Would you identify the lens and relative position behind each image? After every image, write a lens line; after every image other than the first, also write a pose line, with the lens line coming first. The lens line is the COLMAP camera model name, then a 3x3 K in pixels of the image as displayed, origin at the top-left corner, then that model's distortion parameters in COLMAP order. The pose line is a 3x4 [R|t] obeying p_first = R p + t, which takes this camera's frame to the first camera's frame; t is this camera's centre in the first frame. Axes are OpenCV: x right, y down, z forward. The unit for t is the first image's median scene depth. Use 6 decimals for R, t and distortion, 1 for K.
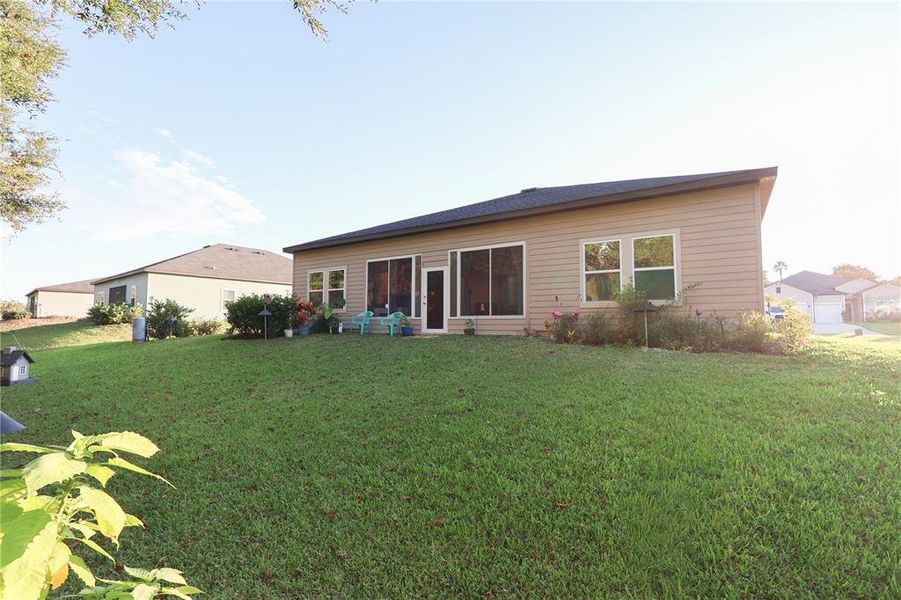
lens RADIAL K [[413.3, 0, 450.5], [0, 413.3, 298.6], [0, 0, 1]] dist [-0.016866, -0.000171]
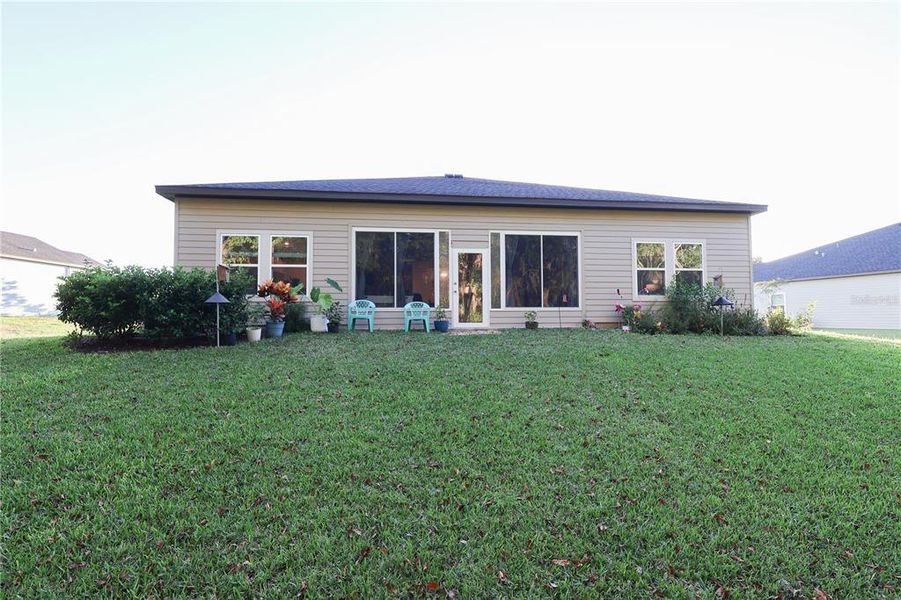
lens RADIAL K [[413.3, 0, 449.1], [0, 413.3, 302.0], [0, 0, 1]] dist [-0.016866, -0.000171]
pose [[0.757004, 0.017942, 0.653164, -0.631187], [-0.033538, 0.999372, 0.011417, 0.024272], [-0.652549, -0.030549, 0.757130, 0.409509]]
